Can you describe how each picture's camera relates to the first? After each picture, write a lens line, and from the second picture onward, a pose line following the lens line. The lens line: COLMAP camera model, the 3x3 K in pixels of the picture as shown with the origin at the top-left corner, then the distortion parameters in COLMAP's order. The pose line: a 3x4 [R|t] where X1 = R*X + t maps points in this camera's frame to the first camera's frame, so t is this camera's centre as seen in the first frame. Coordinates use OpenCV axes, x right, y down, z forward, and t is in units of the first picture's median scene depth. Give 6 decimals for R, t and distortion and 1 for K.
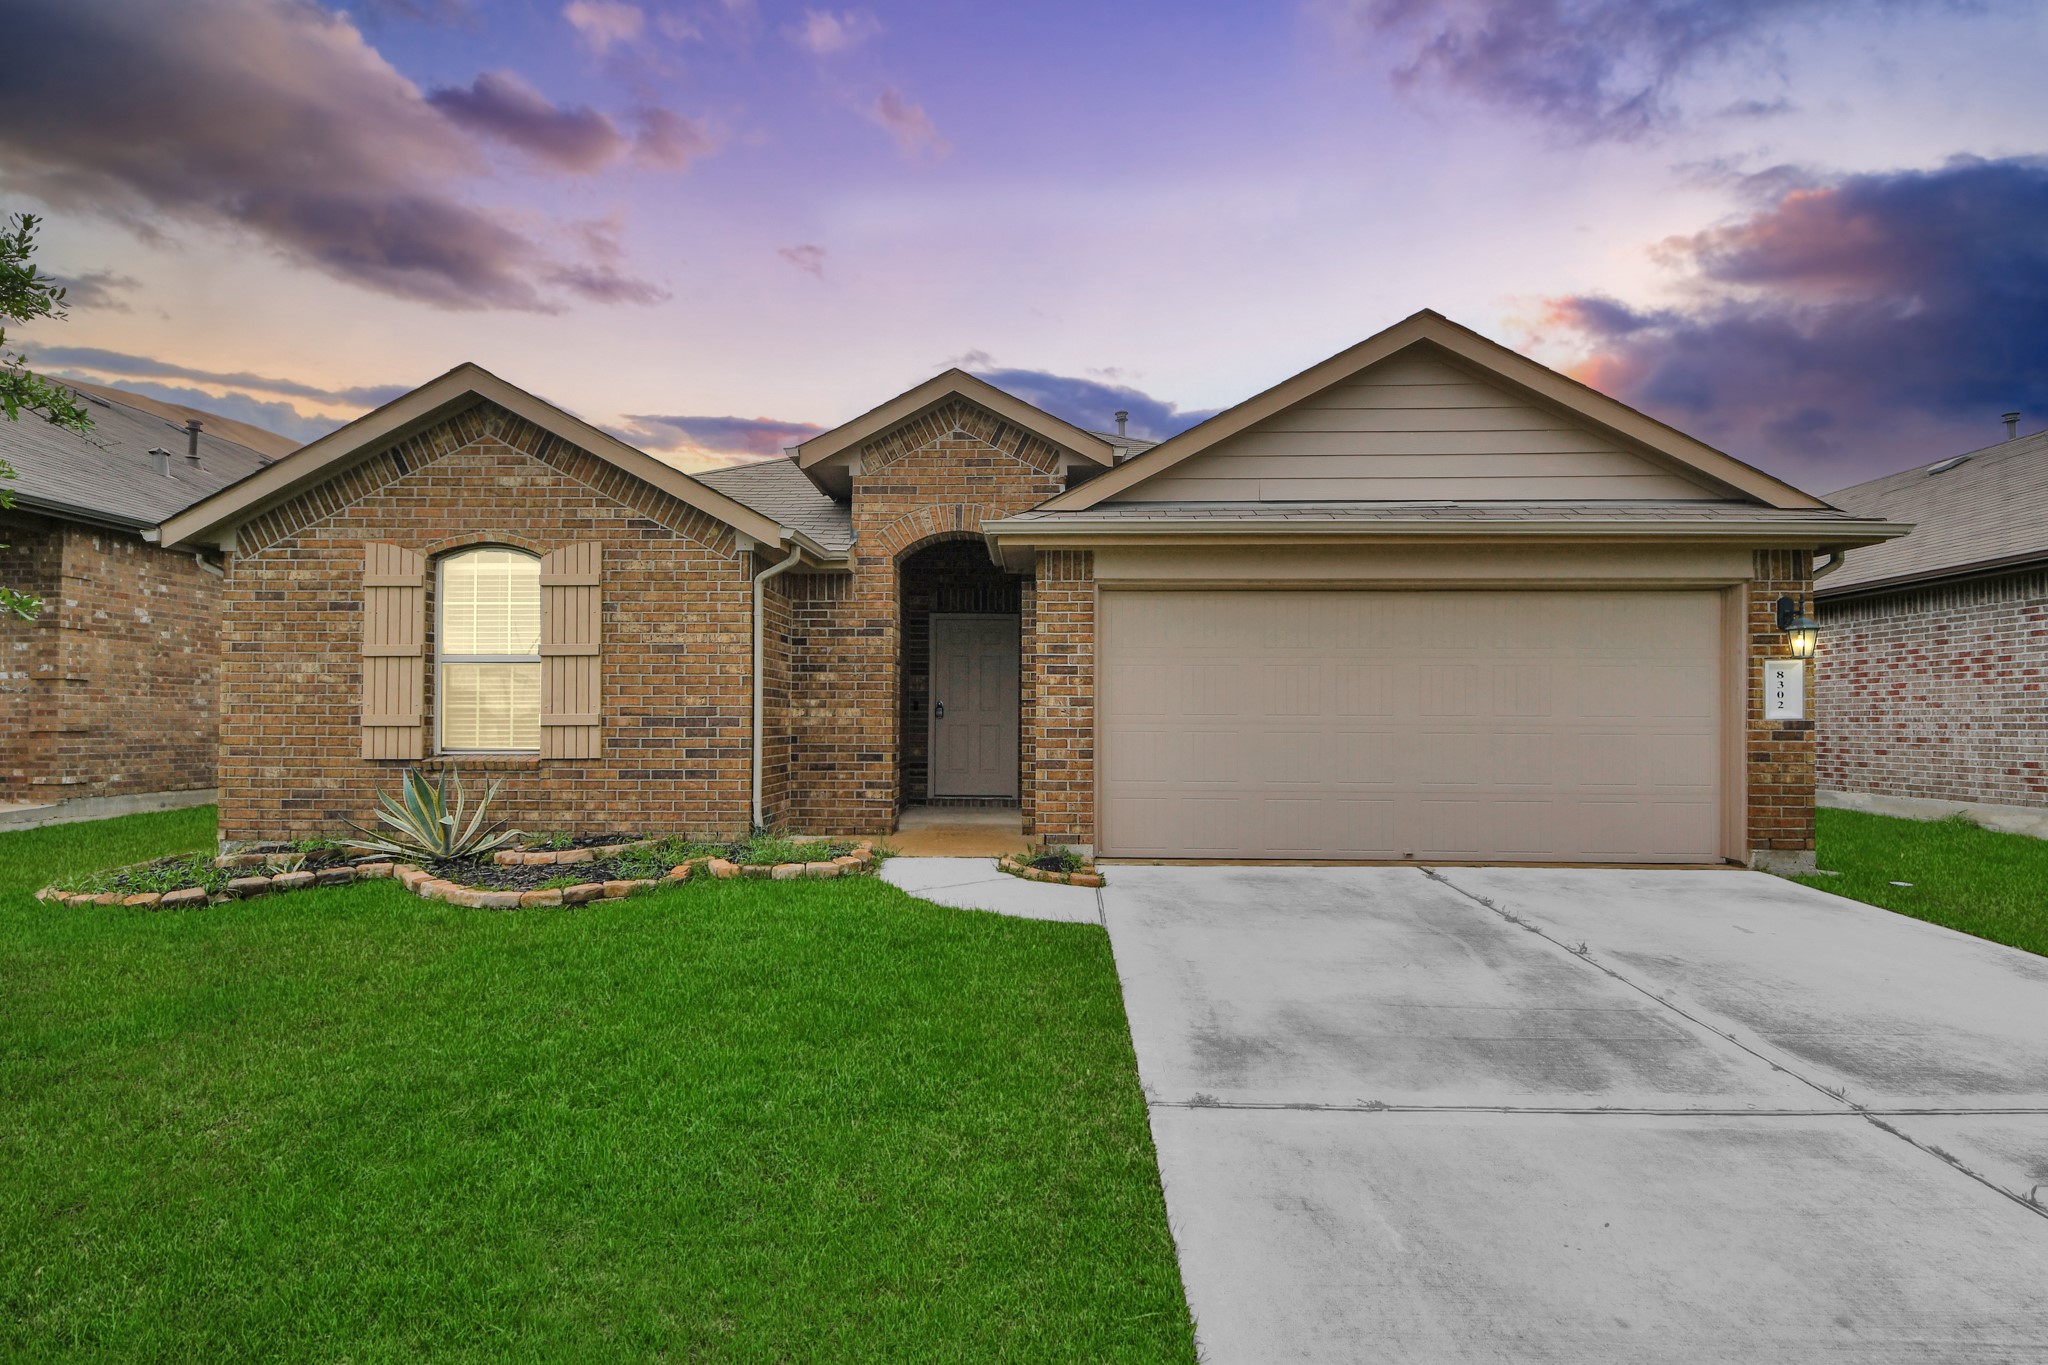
lens RADIAL K [[922.8, 0, 1022.9], [0, 922.8, 707.2], [0, 0, 1]] dist [0.034989, -0.028334]
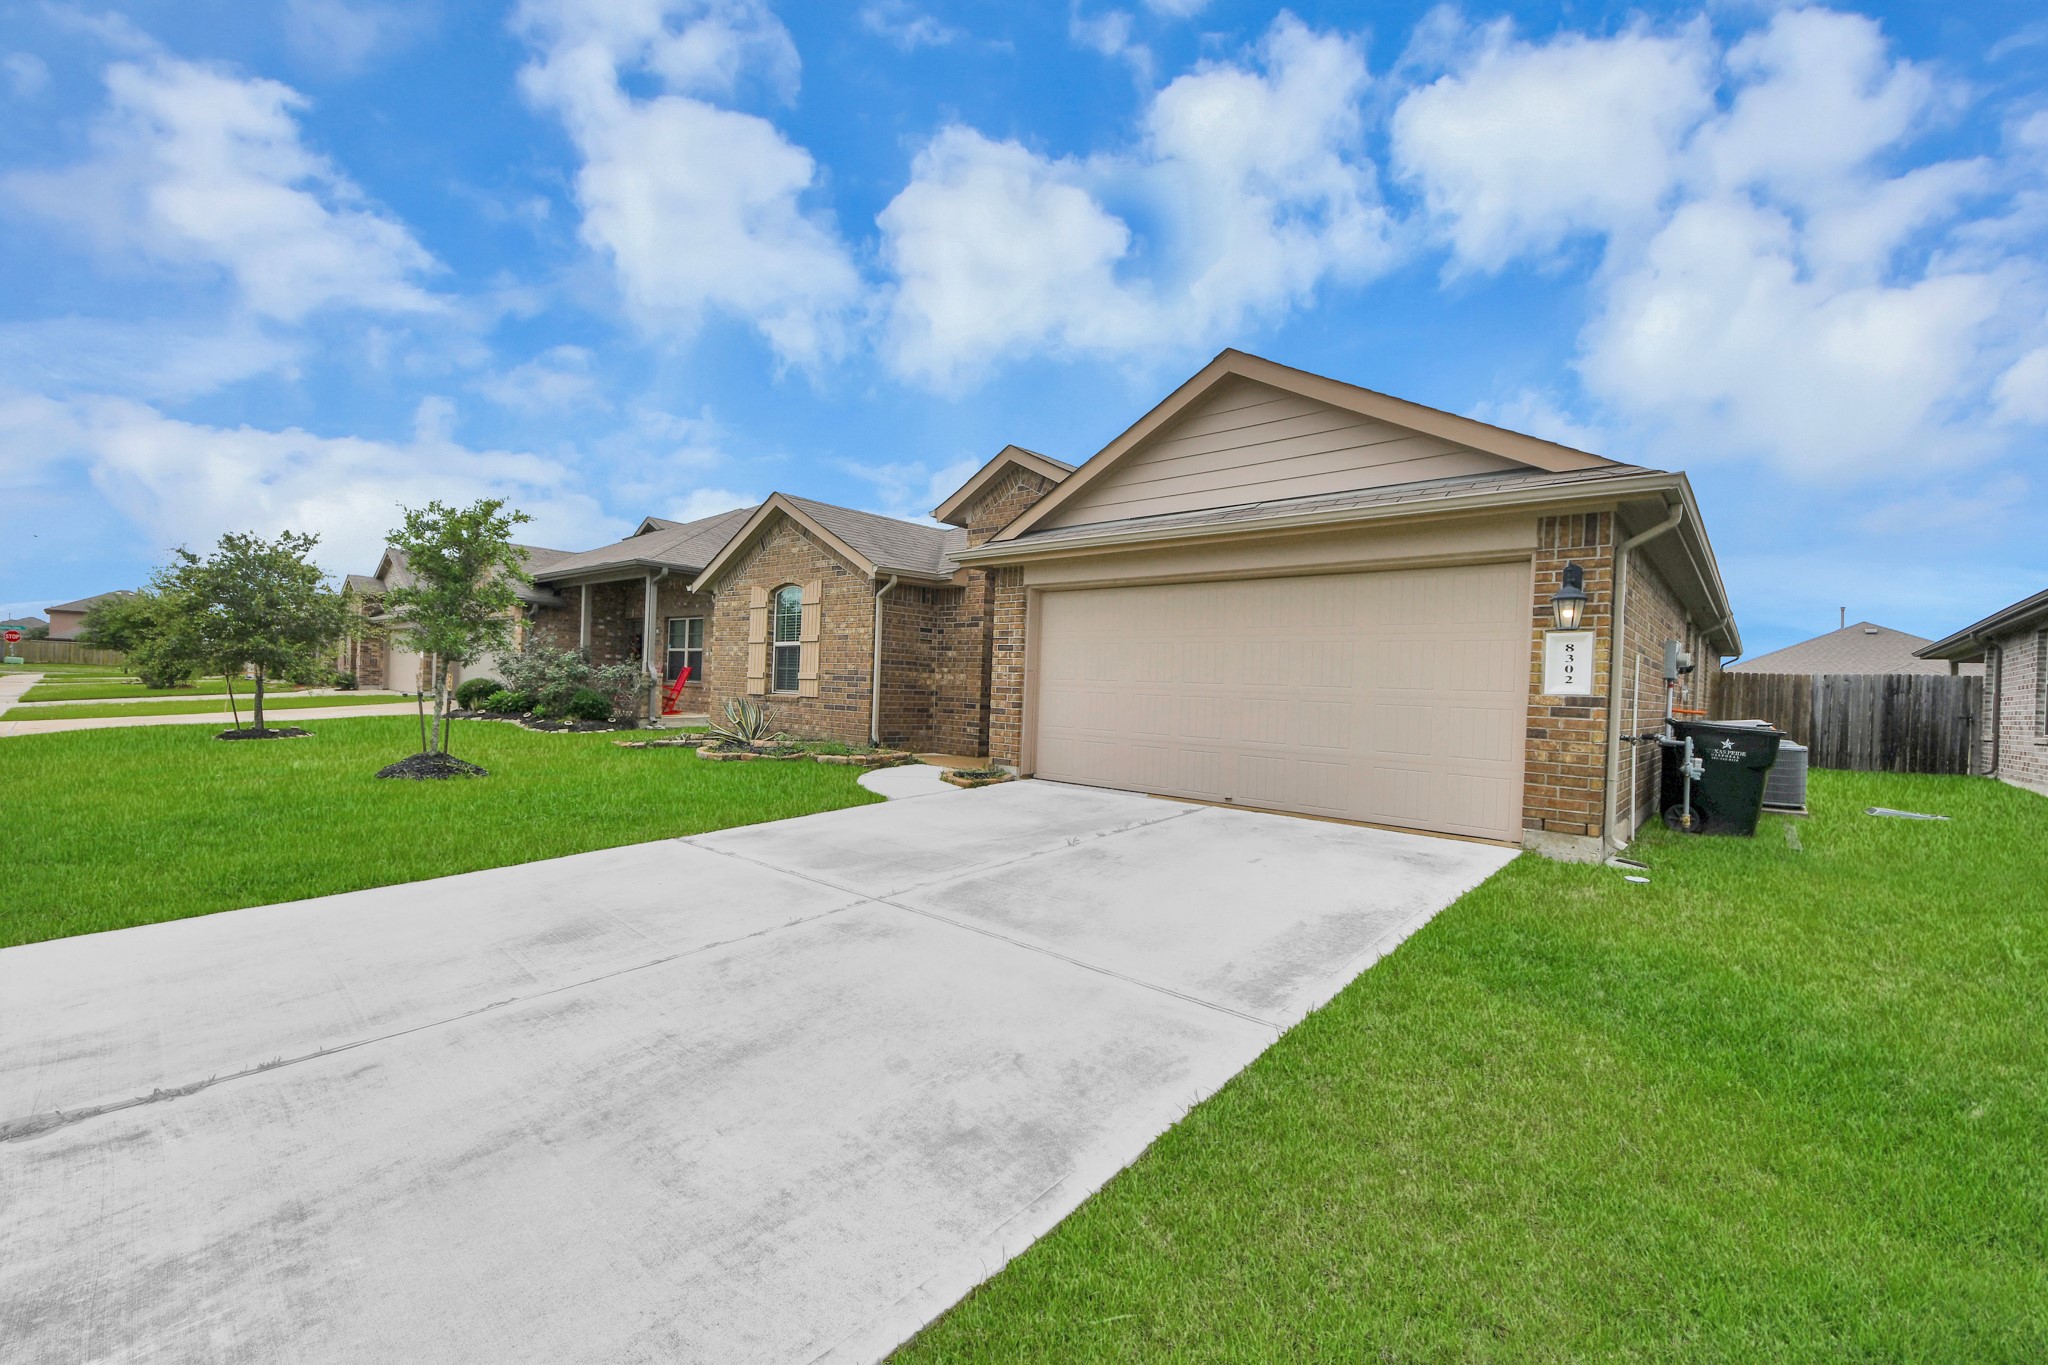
lens RADIAL K [[827.3, 0, 1030.0], [0, 827.3, 695.1], [0, 0, 1]] dist [0.029957, -0.000072]
pose [[0.771759, 0.030360, -0.635190, 0.909078], [-0.026499, 0.999527, 0.015577, 0.013865], [0.635362, 0.004810, 0.772199, 0.000294]]
